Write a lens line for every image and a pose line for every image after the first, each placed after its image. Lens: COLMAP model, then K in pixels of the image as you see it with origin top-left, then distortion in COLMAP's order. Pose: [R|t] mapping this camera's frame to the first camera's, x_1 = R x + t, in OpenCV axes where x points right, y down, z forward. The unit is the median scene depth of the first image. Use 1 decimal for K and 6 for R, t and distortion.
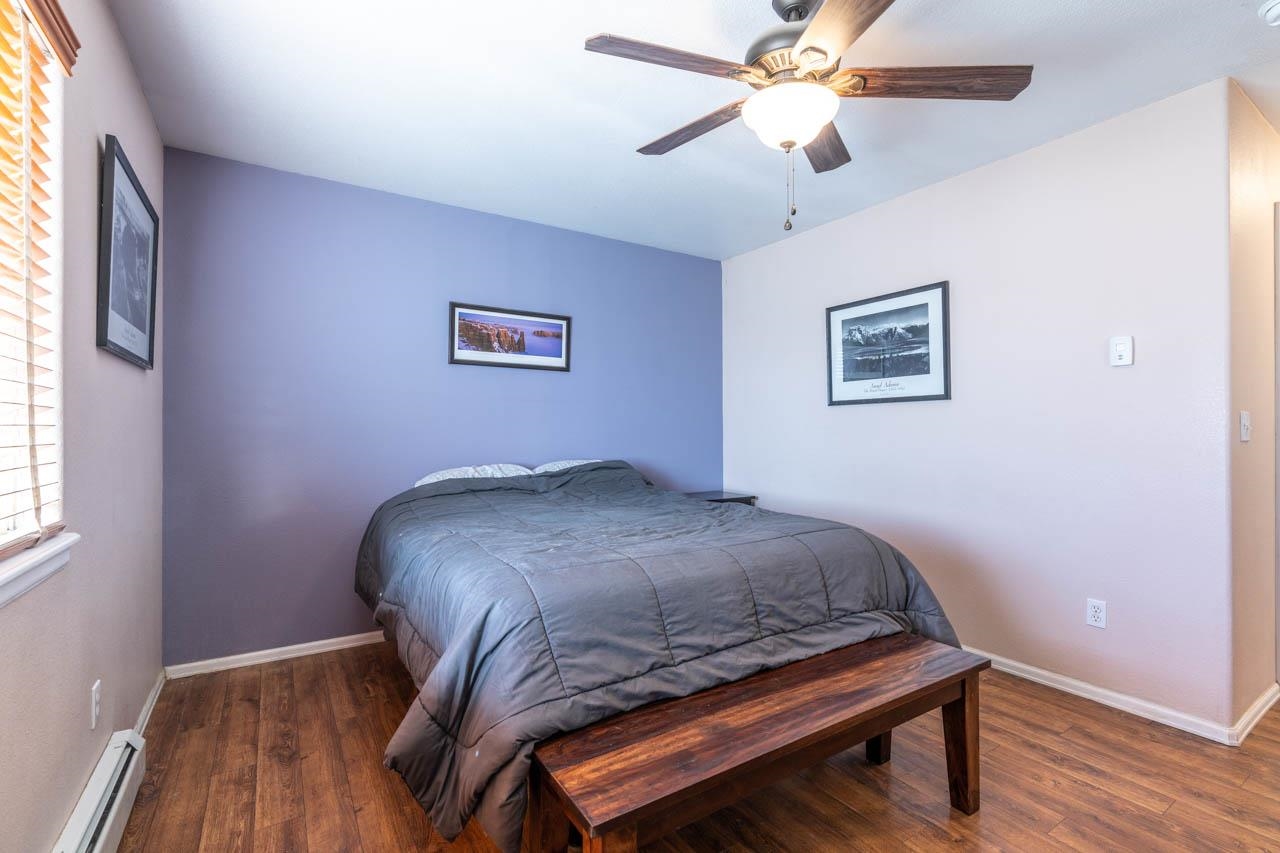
lens RADIAL K [[563.6, 0, 640.0], [0, 563.6, 426.5], [0, 0, 1]] dist [0.020459, 0.000169]
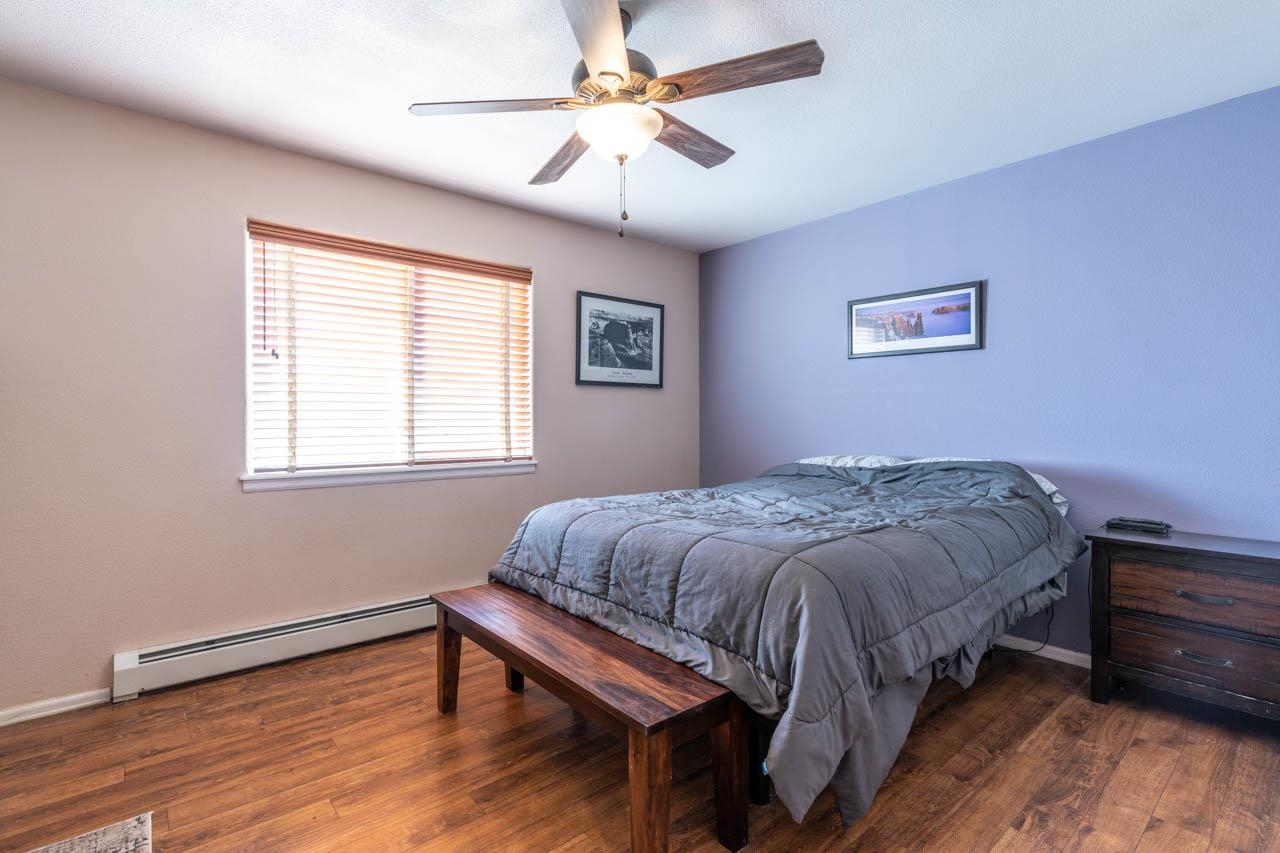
lens RADIAL K [[579.6, 0, 641.4], [0, 579.6, 410.7], [0, 0, 1]] dist [-0.002005, 0.000633]
pose [[0.147805, -0.017322, -0.988865, 0.651778], [-0.000367, 0.999846, -0.017569, 0.005952], [0.989016, 0.002960, 0.147776, 0.420077]]
